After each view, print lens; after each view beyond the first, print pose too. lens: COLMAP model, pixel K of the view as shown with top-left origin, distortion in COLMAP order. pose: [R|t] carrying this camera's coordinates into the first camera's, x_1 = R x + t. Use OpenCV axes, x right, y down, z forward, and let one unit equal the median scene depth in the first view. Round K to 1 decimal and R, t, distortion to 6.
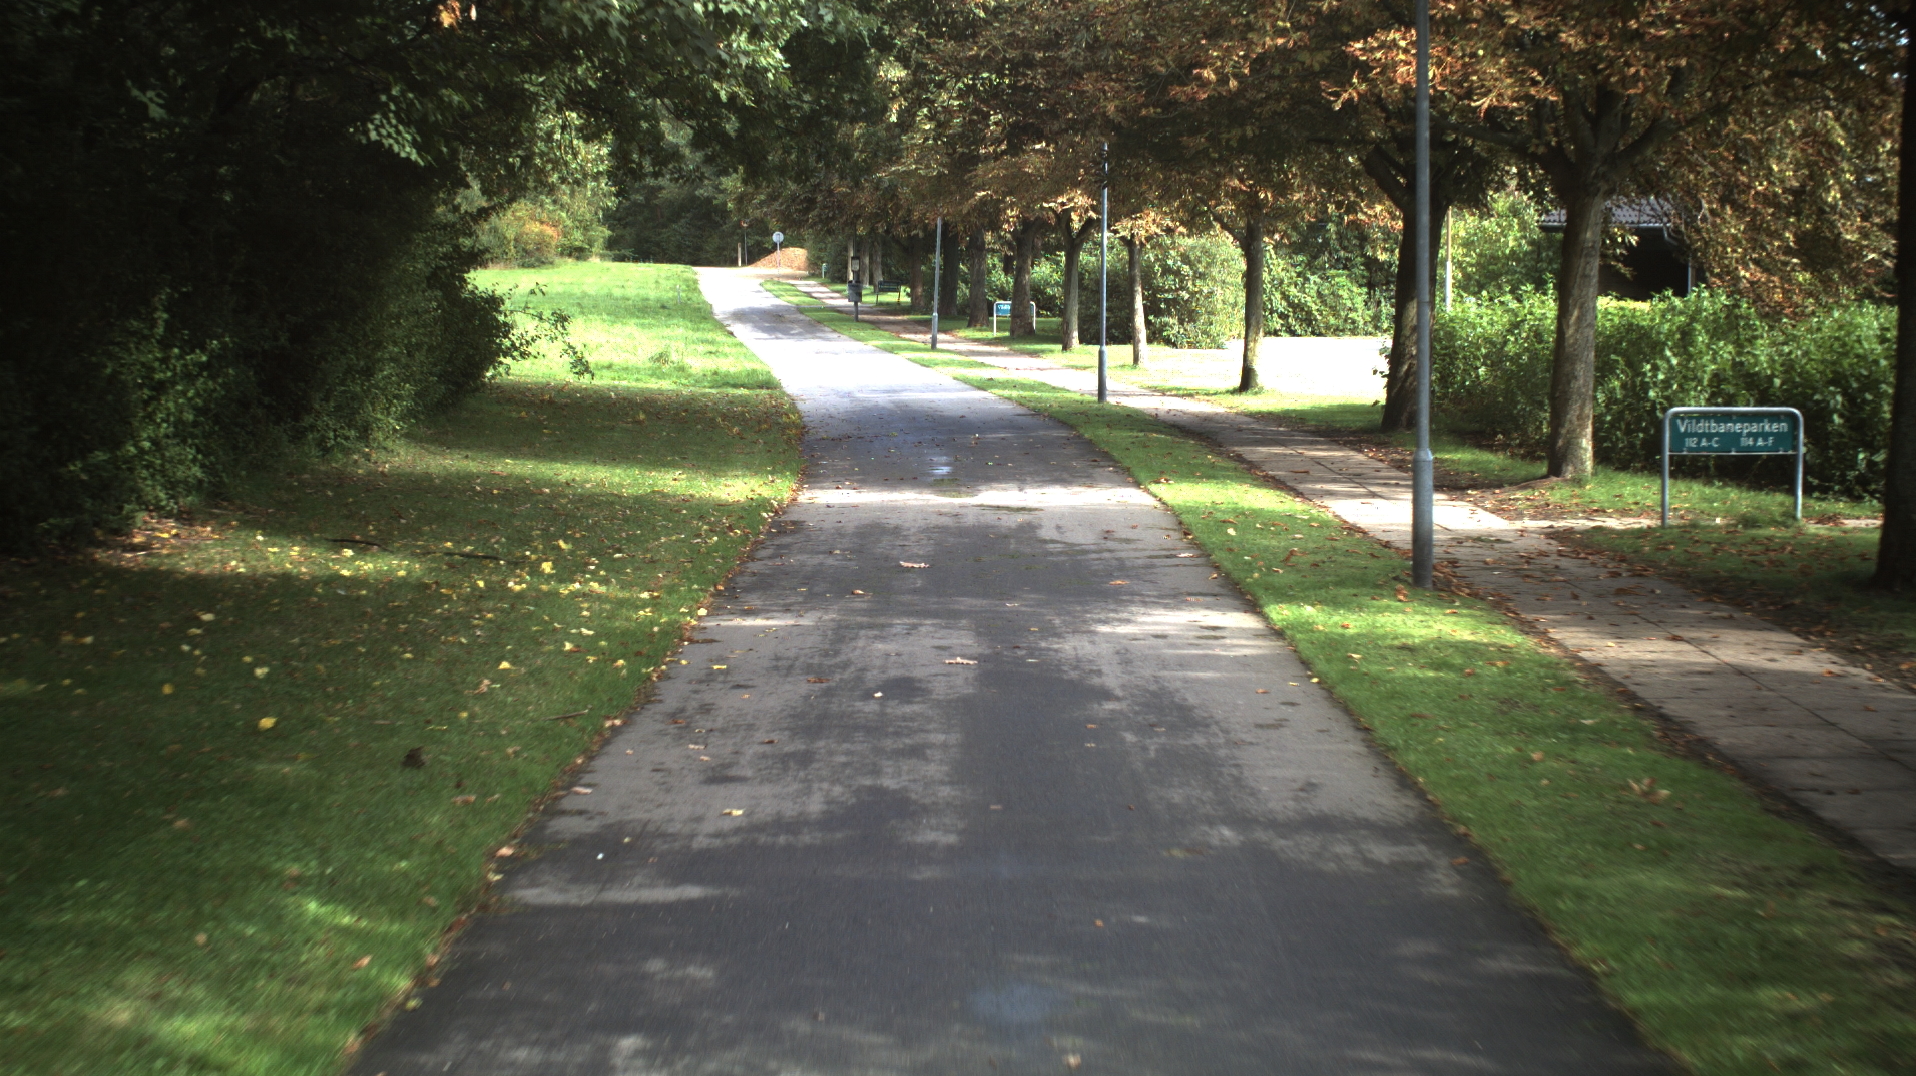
lens RADIAL K [[3445.1, 0, 958.0], [0, 3445.1, 538.0], [0, 0, 1]] dist [-0.304162, 0.511679]
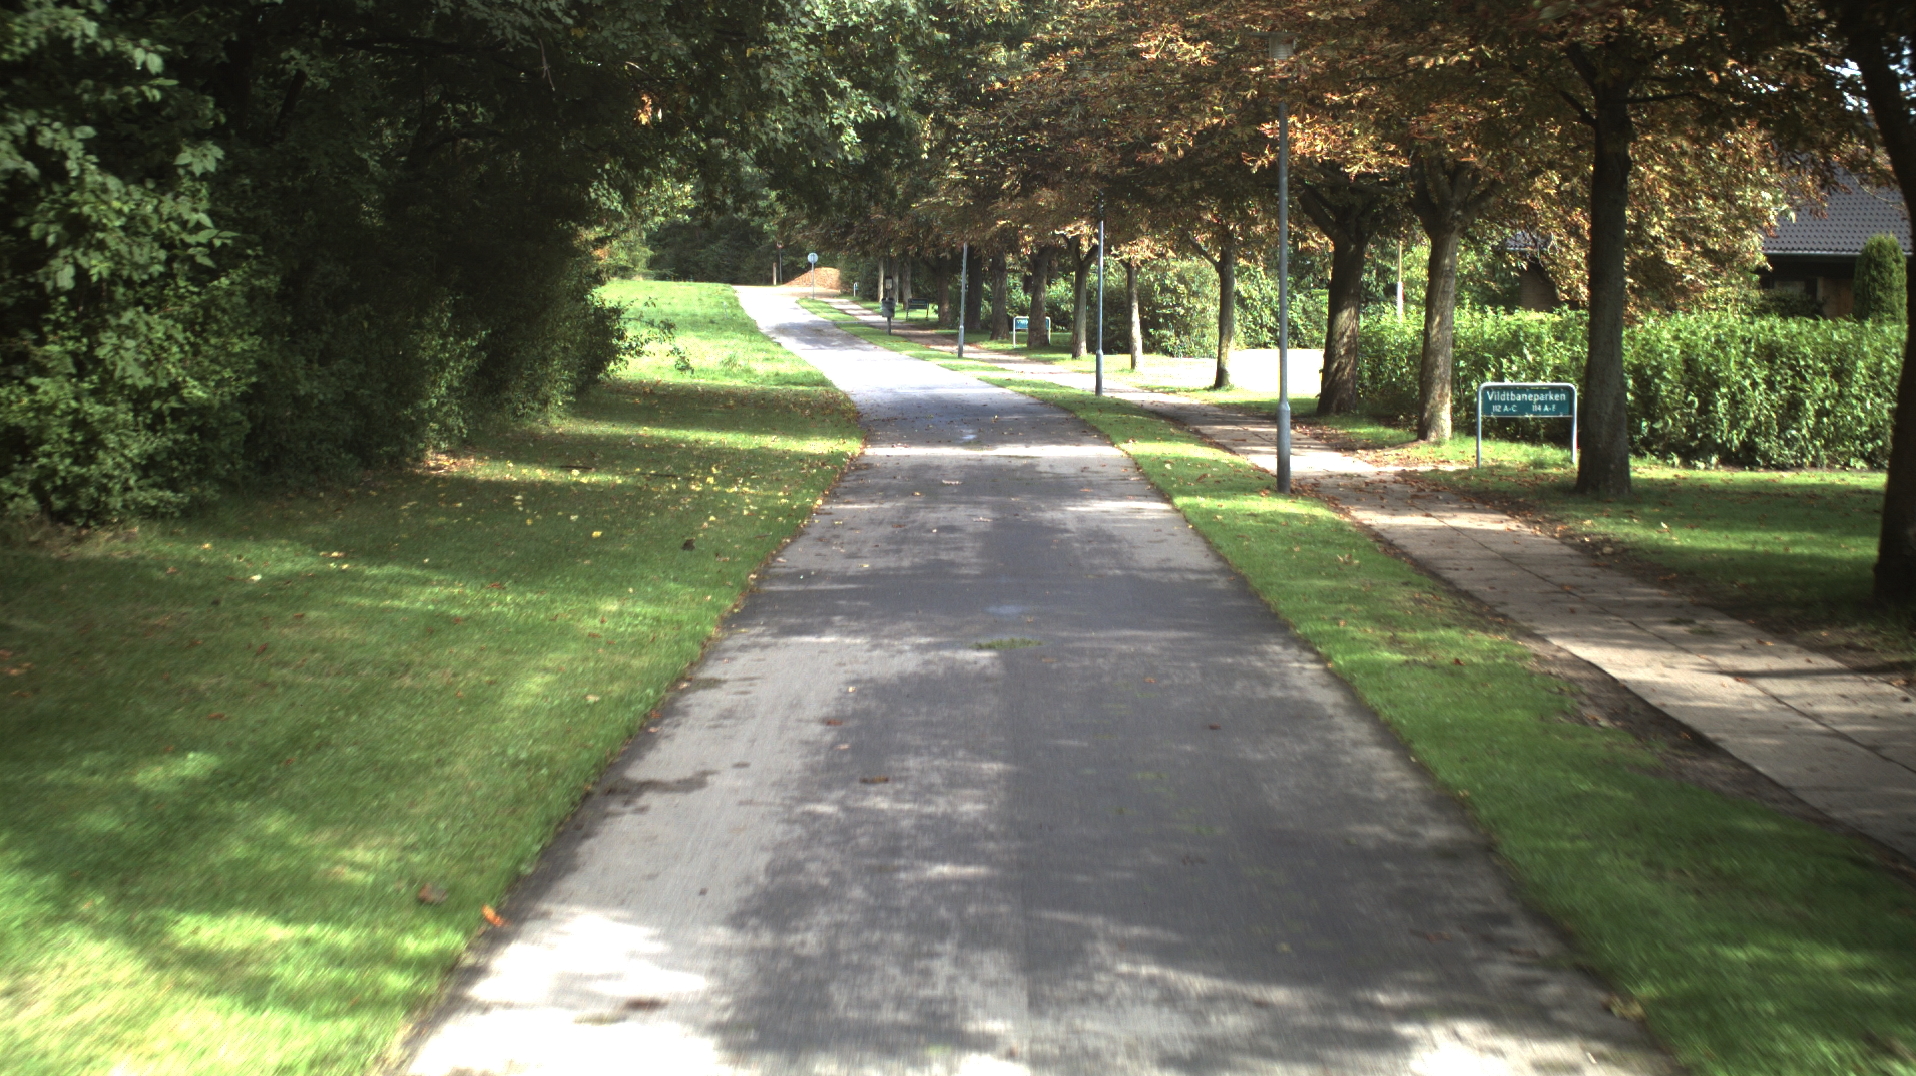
lens RADIAL K [[3445.1, 0, 958.0], [0, 3445.1, 538.0], [0, 0, 1]] dist [-0.304162, 0.511679]
pose [[0.999975, 0.002291, -0.006731, 0.000038], [-0.002329, 0.999981, -0.005646, 0.011122], [0.006718, 0.005661, 0.999961, -0.137827]]
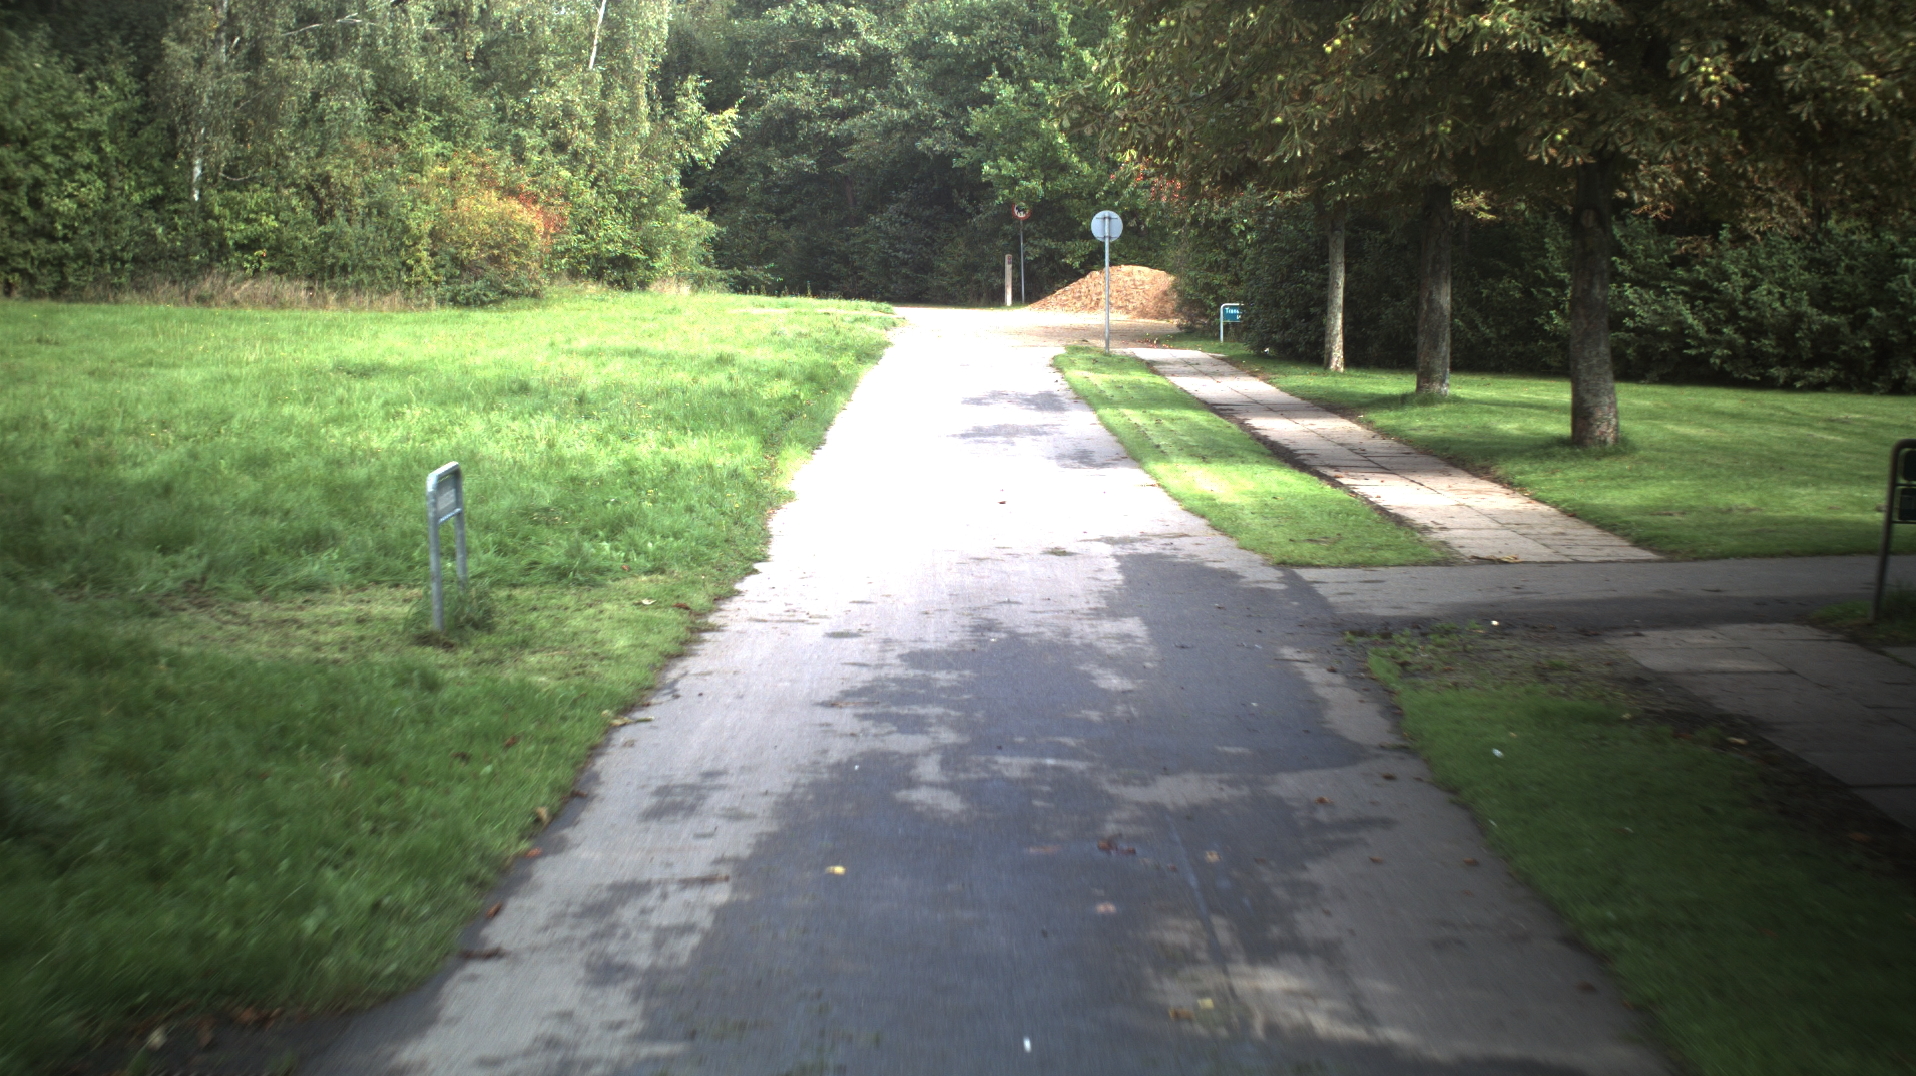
lens RADIAL K [[3445.1, 0, 958.0], [0, 3445.1, 538.0], [0, 0, 1]] dist [-0.304162, 0.511679]
pose [[0.996380, 0.013356, -0.083955, -0.079735], [-0.014227, 0.999851, -0.009779, -0.110508], [0.083812, 0.010938, 0.996422, 1.375843]]
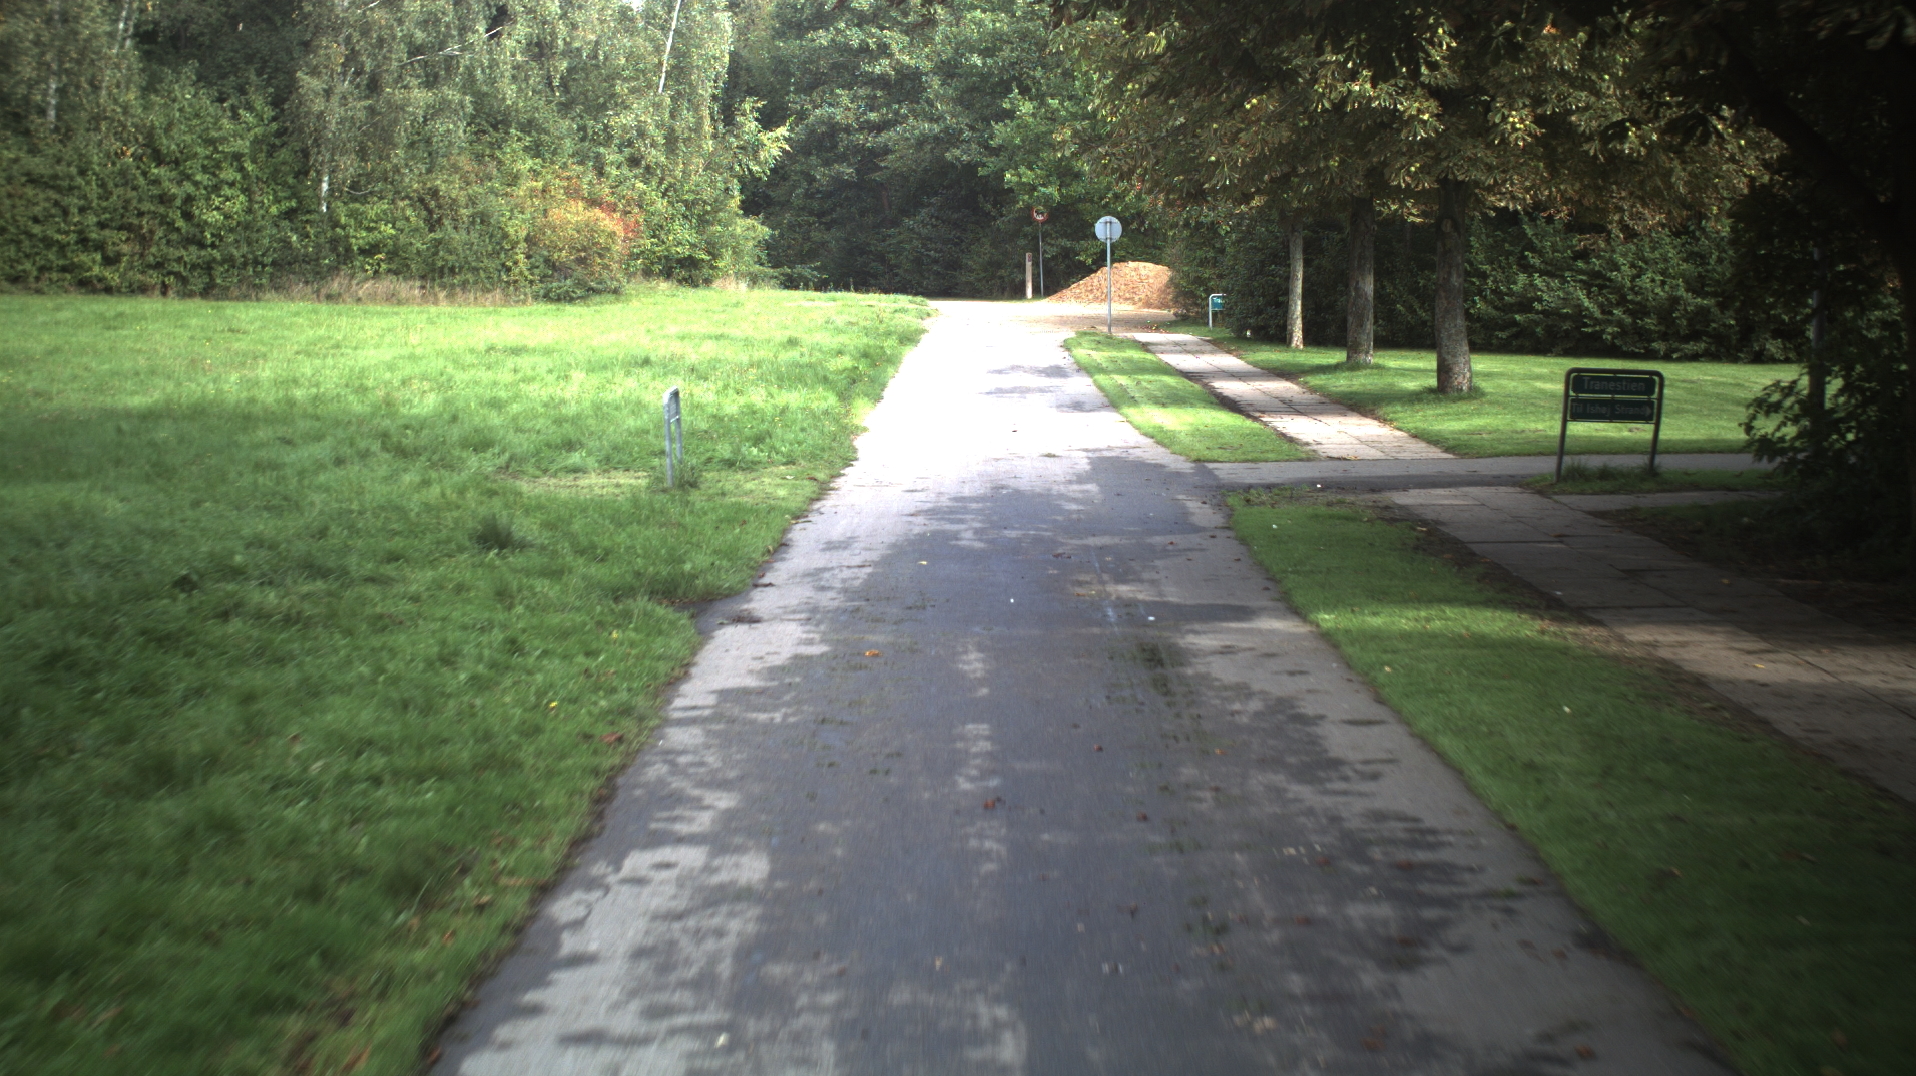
lens RADIAL K [[3445.1, 0, 958.0], [0, 3445.1, 538.0], [0, 0, 1]] dist [-0.304162, 0.511679]
pose [[0.995714, 0.005989, -0.092291, -0.067653], [-0.006821, 0.999939, -0.008699, -0.098608], [0.092233, 0.009291, 0.995694, 1.238524]]
